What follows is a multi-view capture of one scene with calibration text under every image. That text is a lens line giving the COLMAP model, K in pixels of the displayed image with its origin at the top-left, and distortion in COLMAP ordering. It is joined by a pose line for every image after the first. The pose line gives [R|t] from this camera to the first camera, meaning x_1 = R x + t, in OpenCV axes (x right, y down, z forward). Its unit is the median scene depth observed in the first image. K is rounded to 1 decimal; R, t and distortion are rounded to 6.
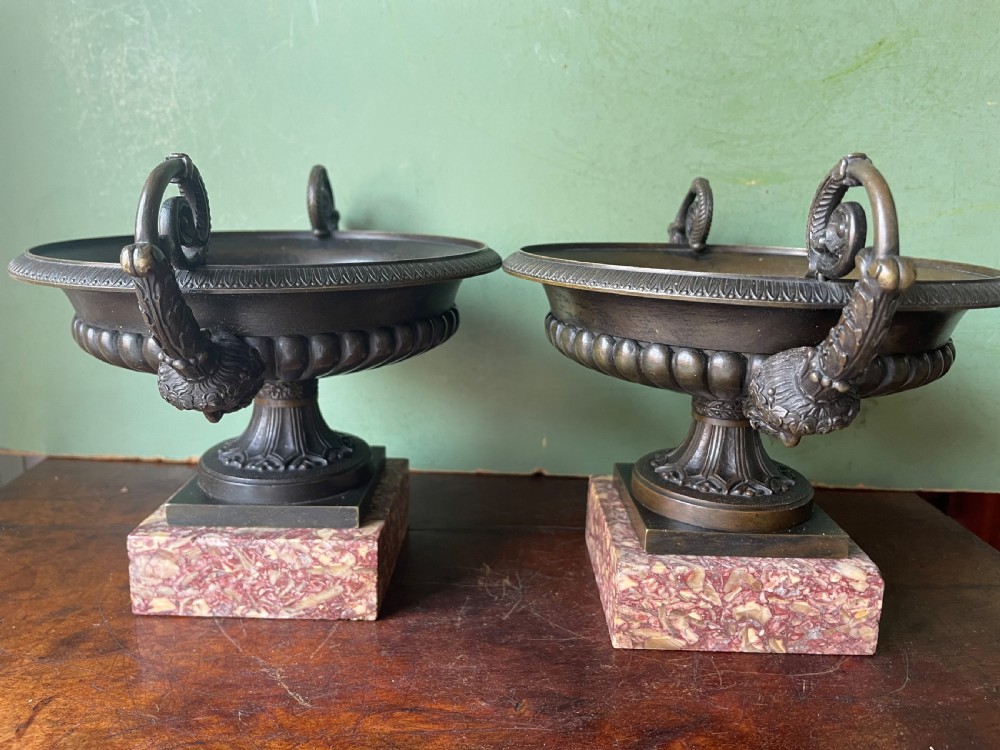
lens RADIAL K [[757.9, 0, 498.0], [0, 757.9, 362.2], [0, 0, 1]] dist [0.074021, -0.111622]
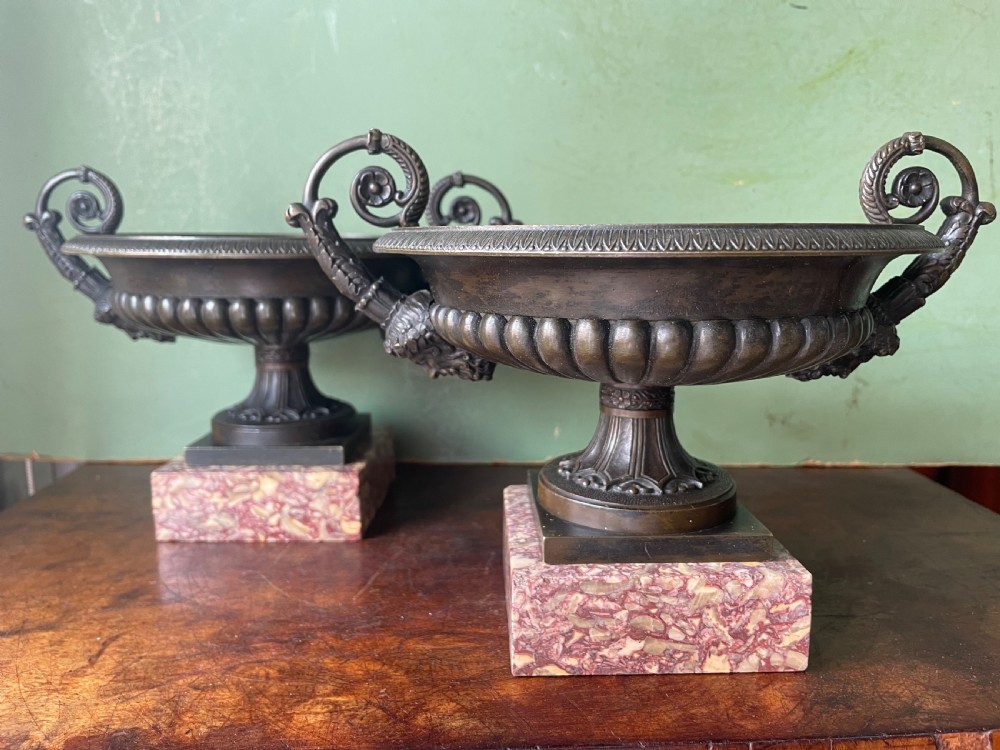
lens RADIAL K [[756.3, 0, 502.9], [0, 756.3, 362.8], [0, 0, 1]] dist [0.076986, -0.113709]
pose [[0.999494, -0.031727, 0.002084, -0.016648], [0.031795, 0.997664, -0.060466, 0.088434], [-0.000161, 0.060502, 0.998168, -0.076507]]
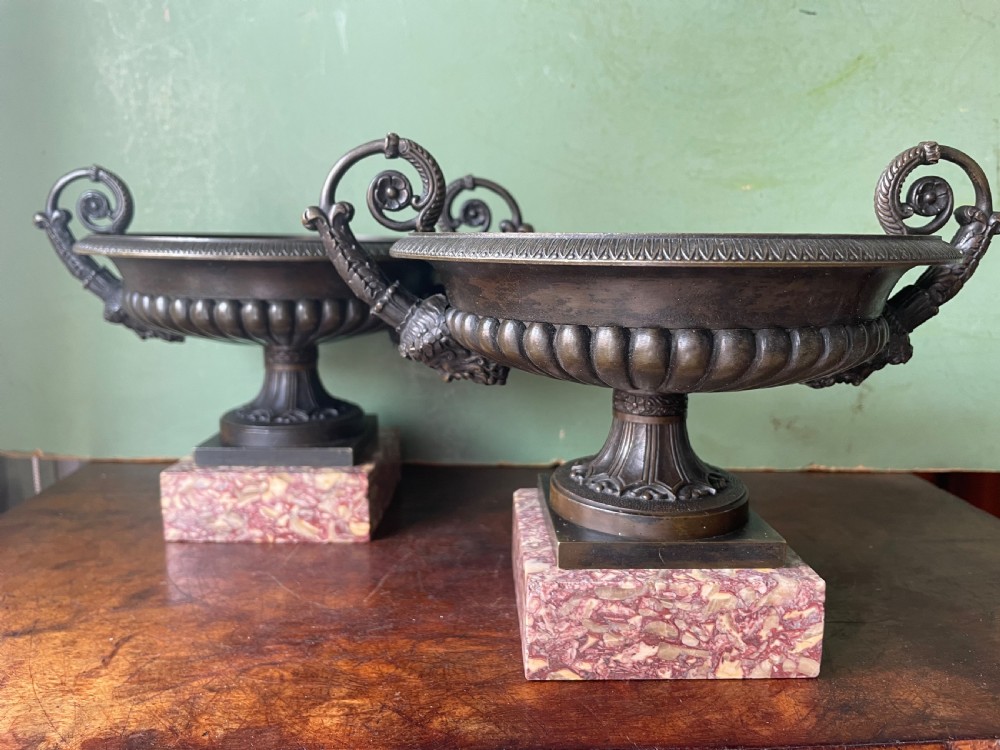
lens RADIAL K [[756.3, 0, 502.9], [0, 756.3, 362.8], [0, 0, 1]] dist [0.076986, -0.113709]
pose [[0.999724, -0.022564, 0.006577, -0.033510], [0.022913, 0.997996, -0.058975, 0.082811], [-0.005233, 0.059109, 0.998238, -0.078874]]
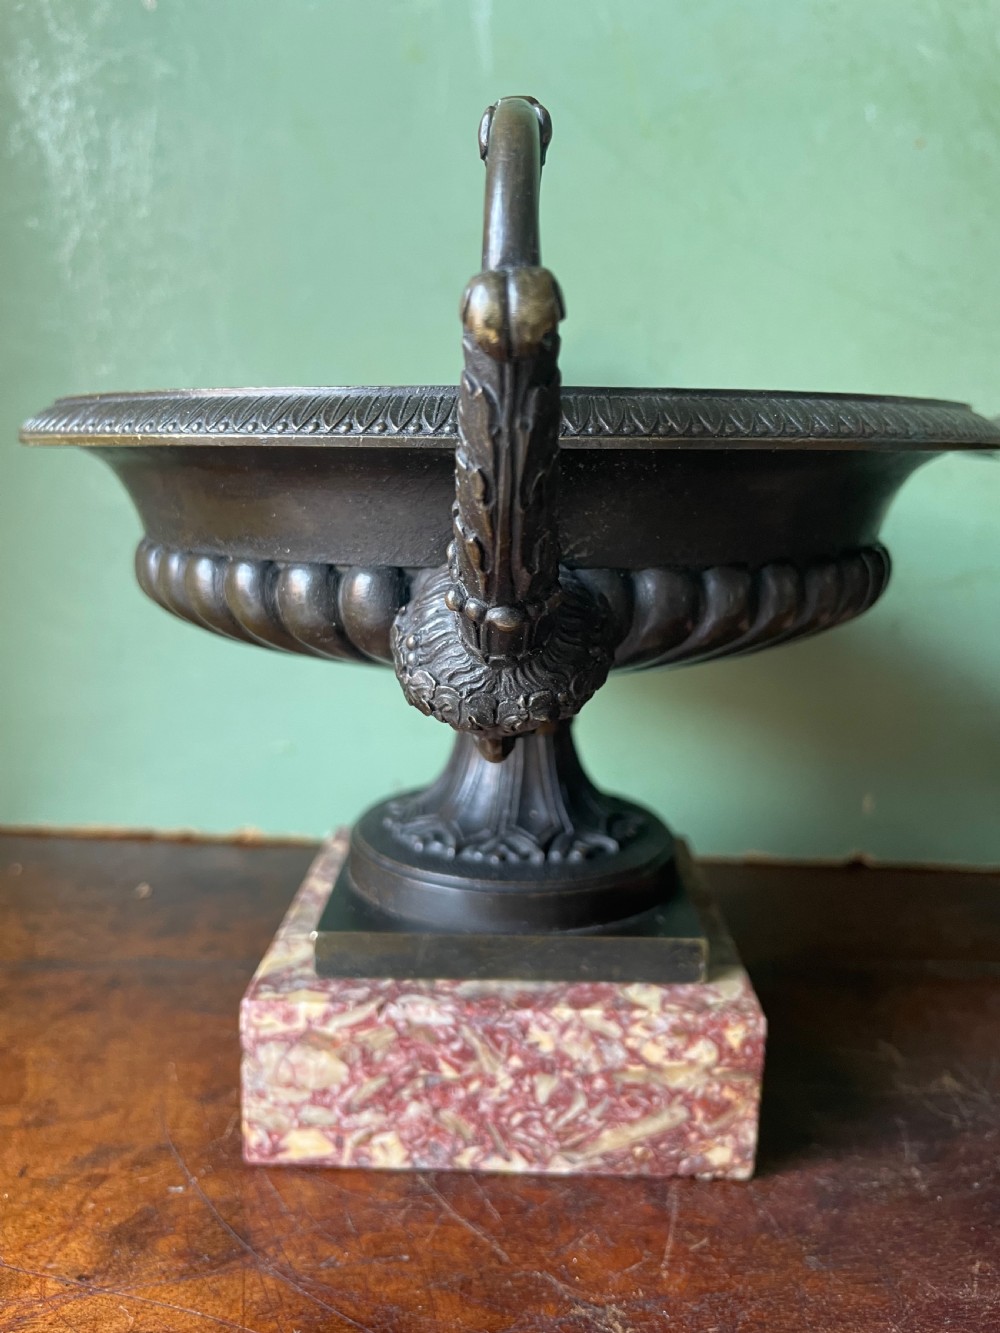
lens RADIAL K [[1042.4, 0, 533.7], [0, 1042.4, 659.8], [0, 0, 1]] dist [0.058289, -0.119287]
pose [[0.999976, 0.001462, 0.006842, -0.238099], [-0.001251, 0.999528, -0.030698, 0.025596], [-0.006883, 0.030689, 0.999505, 0.262022]]
